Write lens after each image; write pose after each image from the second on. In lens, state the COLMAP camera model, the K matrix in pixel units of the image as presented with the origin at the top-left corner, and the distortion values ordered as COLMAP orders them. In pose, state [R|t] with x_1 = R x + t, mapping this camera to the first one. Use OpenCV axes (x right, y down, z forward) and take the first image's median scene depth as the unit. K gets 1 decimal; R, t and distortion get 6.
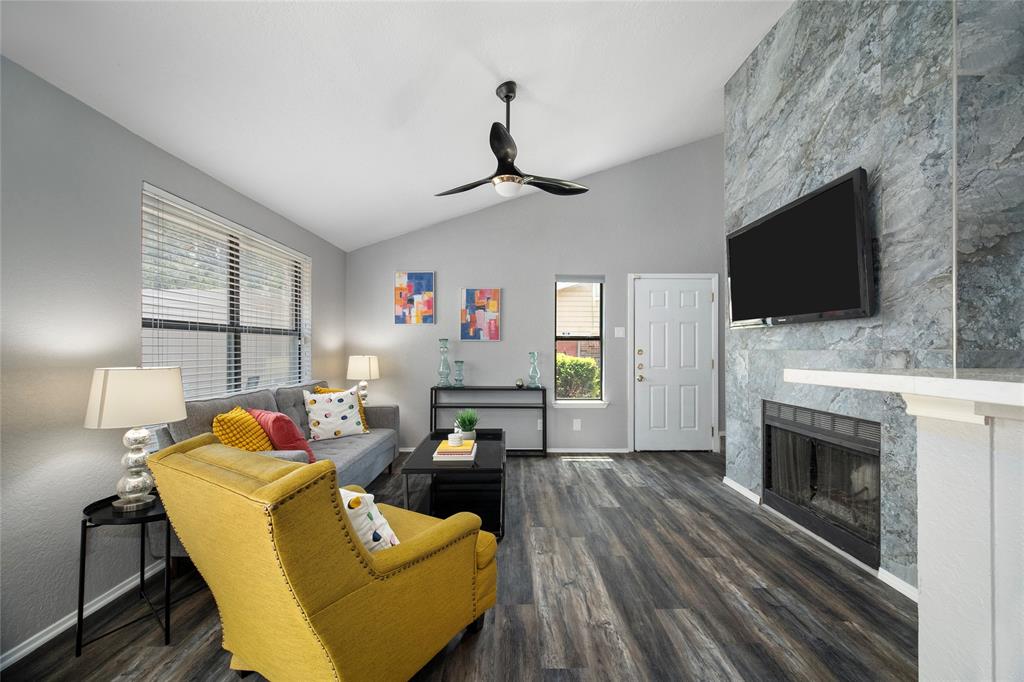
lens RADIAL K [[409.8, 0, 512.3], [0, 409.8, 347.3], [0, 0, 1]] dist [-0.001932, 0.000223]
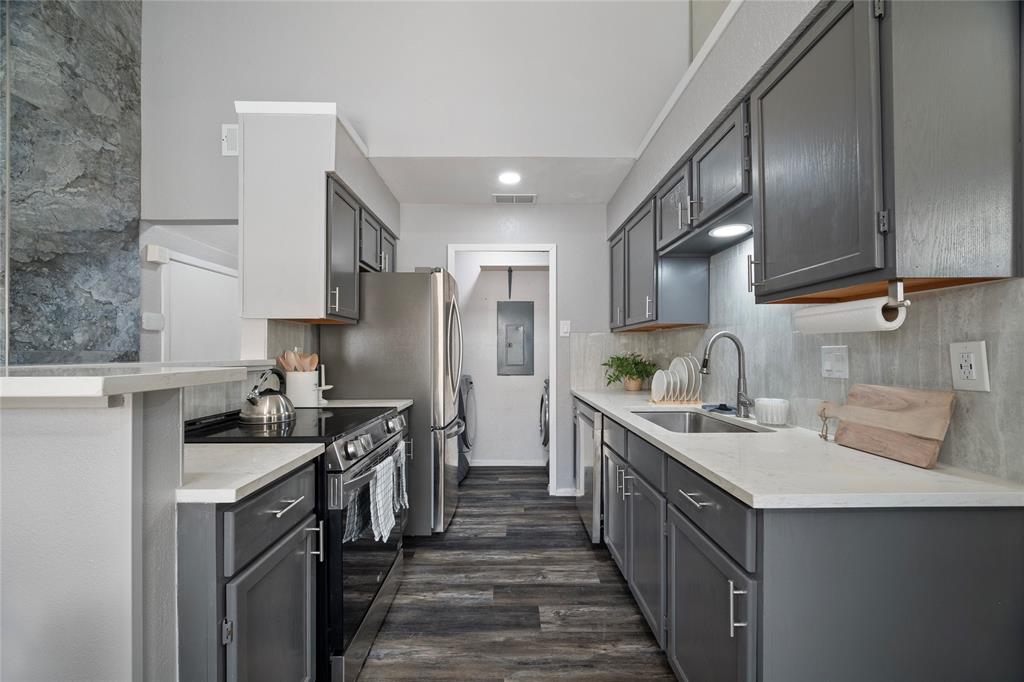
lens RADIAL K [[410.9, 0, 512.7], [0, 410.9, 351.3], [0, 0, 1]] dist [-0.003516, 0.000519]
pose [[-0.002860, -0.003791, 0.999989, 0.013309], [-0.005135, 0.999980, 0.003776, -0.001809], [-0.999983, -0.005125, -0.002879, -0.252603]]
